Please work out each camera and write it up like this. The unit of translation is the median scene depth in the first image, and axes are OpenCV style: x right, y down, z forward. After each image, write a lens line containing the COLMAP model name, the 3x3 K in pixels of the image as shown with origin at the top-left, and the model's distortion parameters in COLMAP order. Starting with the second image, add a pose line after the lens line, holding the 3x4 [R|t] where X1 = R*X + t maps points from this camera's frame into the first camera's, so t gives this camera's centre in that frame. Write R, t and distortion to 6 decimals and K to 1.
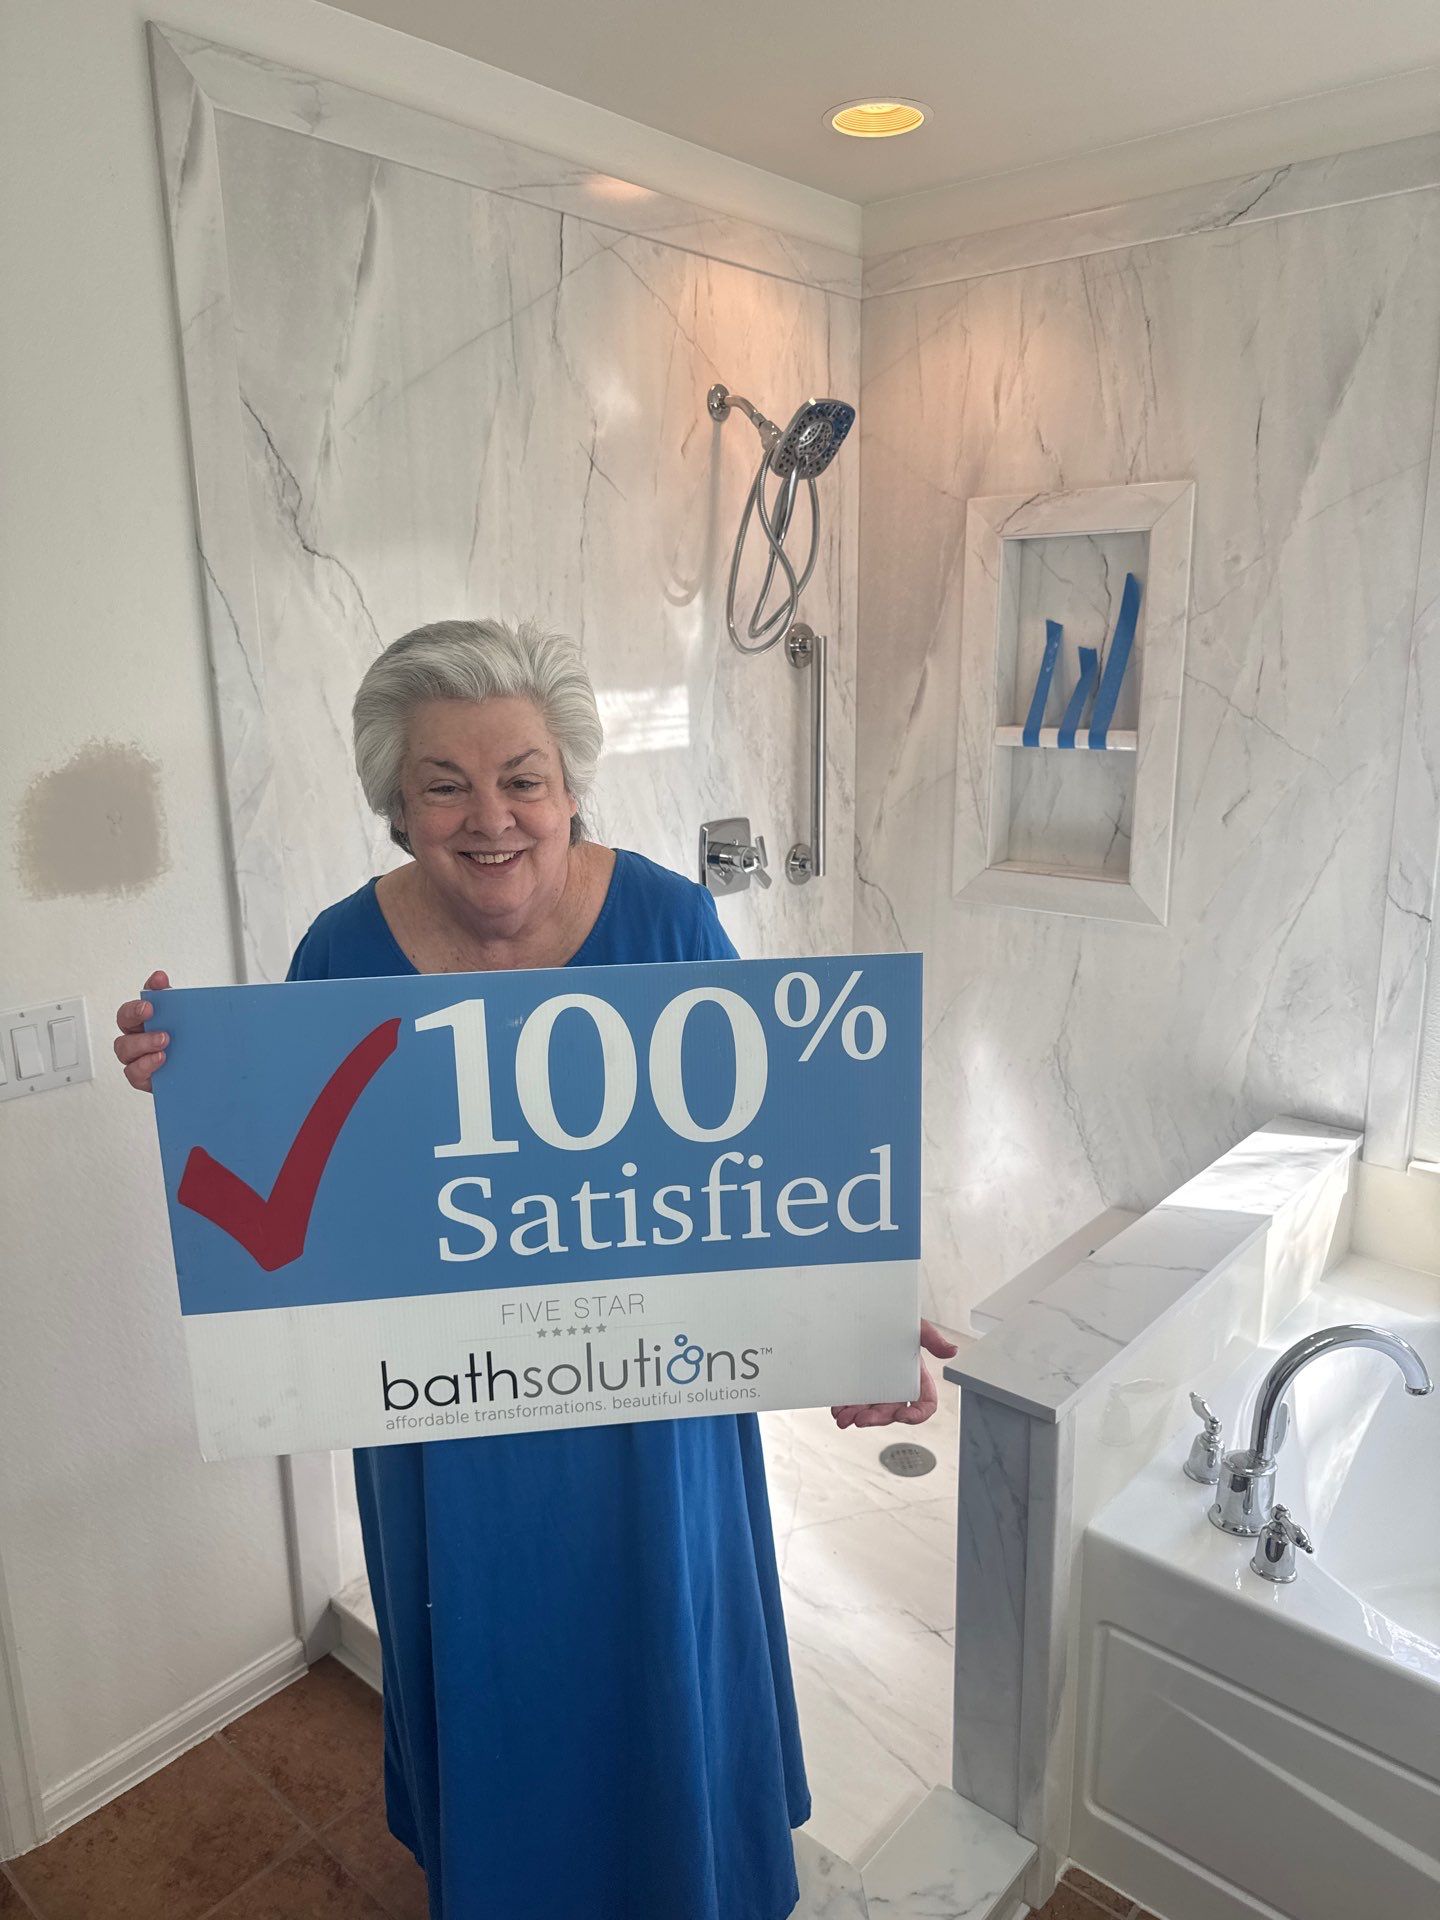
lens RADIAL K [[1378.8, 0, 720.0], [0, 1378.8, 960.0], [0, 0, 1]] dist [0.030998, -0.039852]
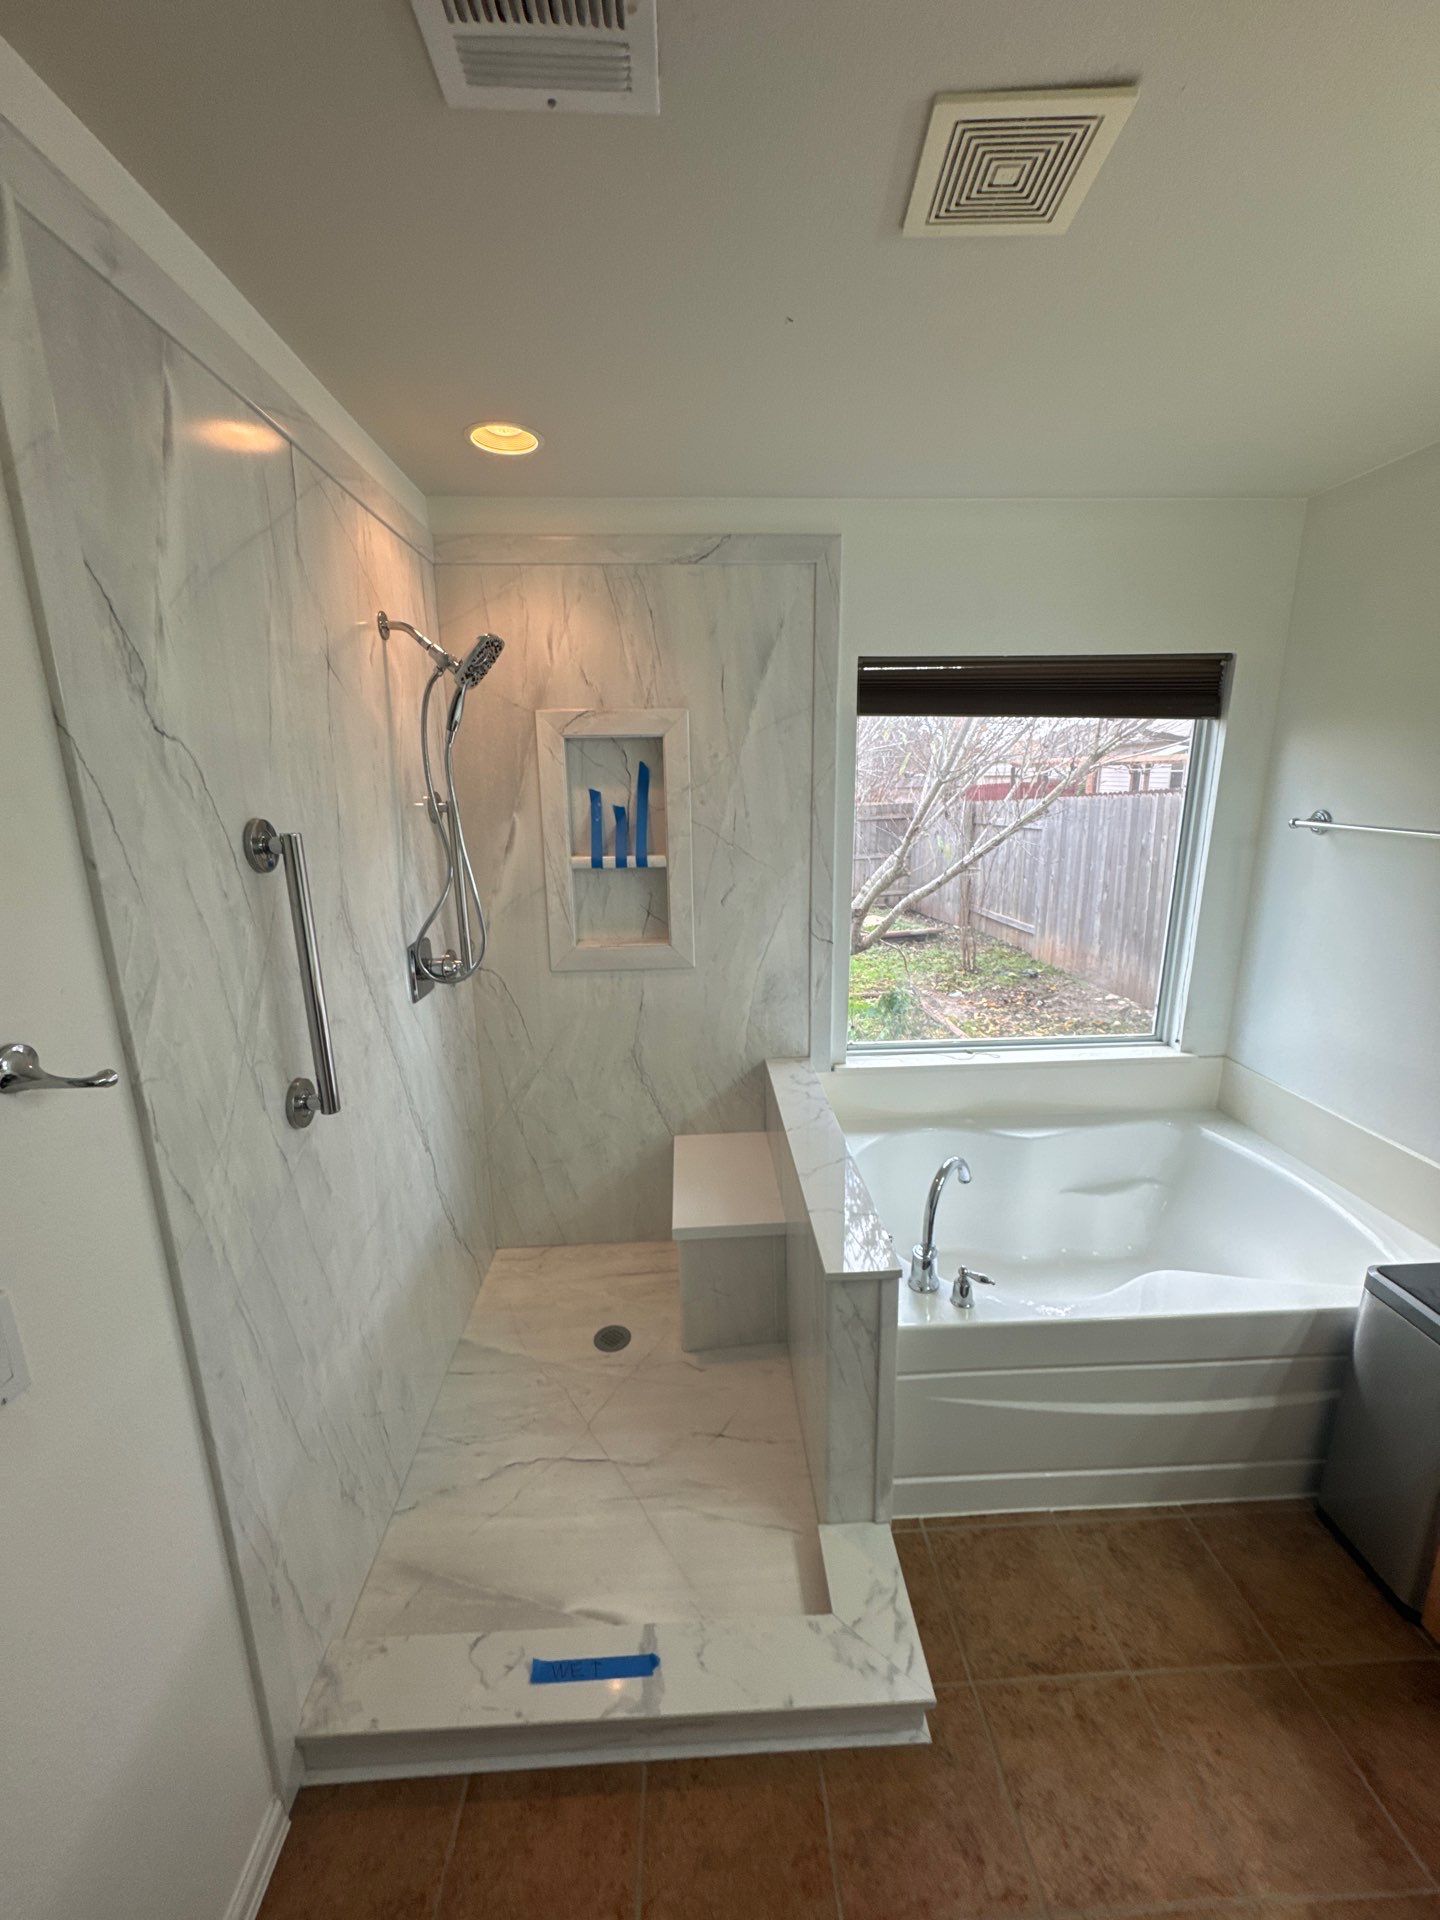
lens RADIAL K [[772.9, 0, 726.9], [0, 772.9, 962.8], [0, 0, 1]] dist [-0.002030, 0.002391]
pose [[0.721313, -0.161198, 0.673590, -0.333261], [0.166759, 0.984349, 0.056993, -0.088176], [-0.672235, 0.071217, 0.736905, 0.302225]]
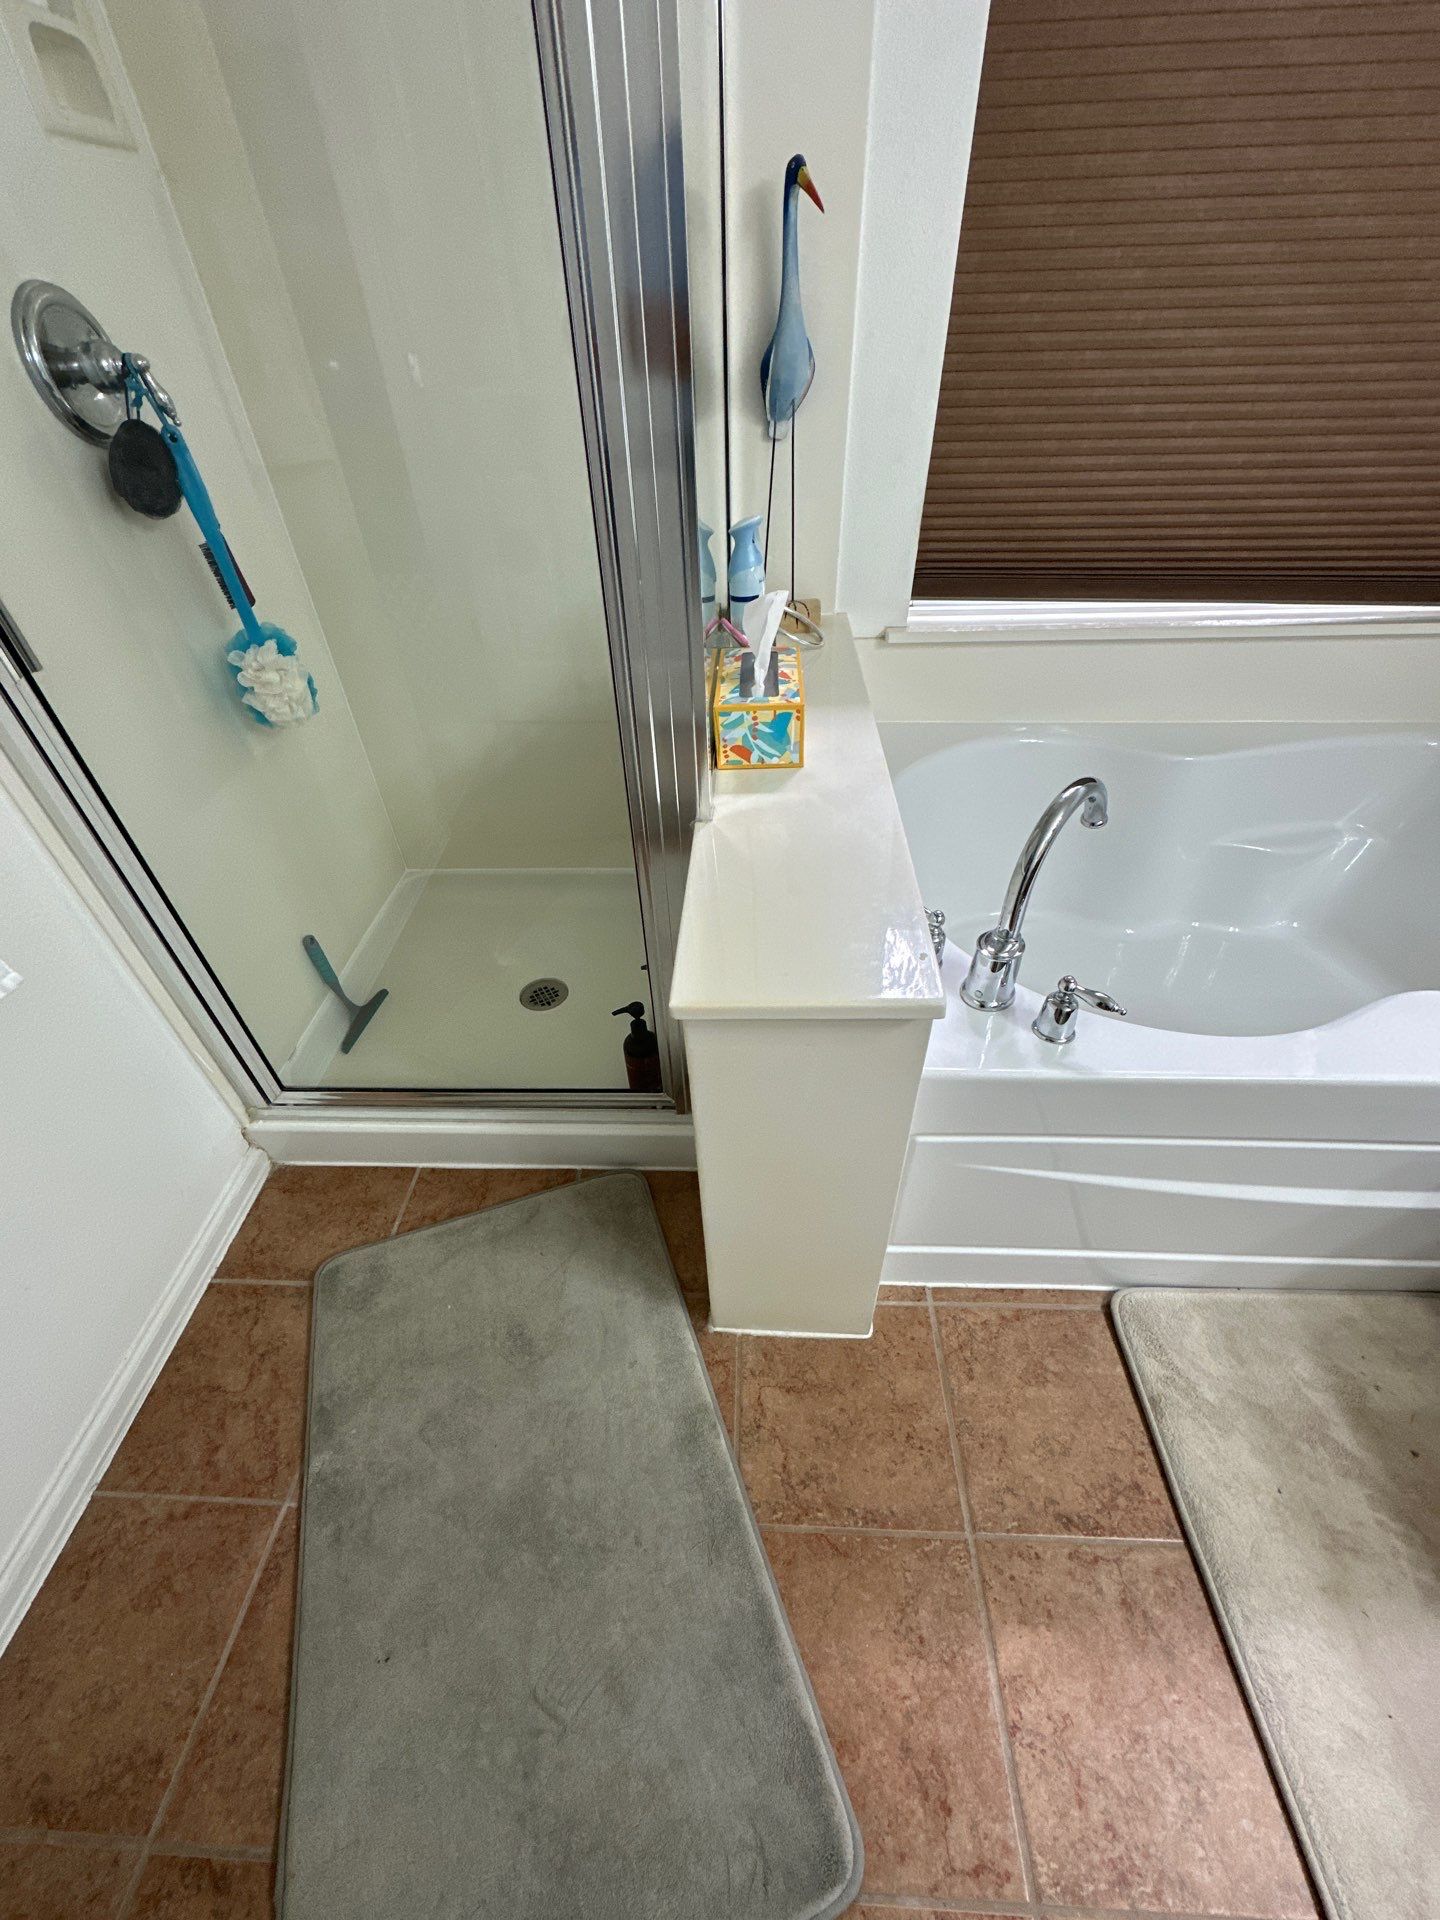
lens RADIAL K [[771.0, 0, 720.0], [0, 771.0, 960.0], [0, 0, 1]] dist [0.000452, -0.000083]
pose [[0.779833, -0.414454, 0.469135, -0.037160], [0.164116, 0.858581, 0.485700, 0.049241], [-0.604091, -0.301773, 0.737569, 0.537679]]
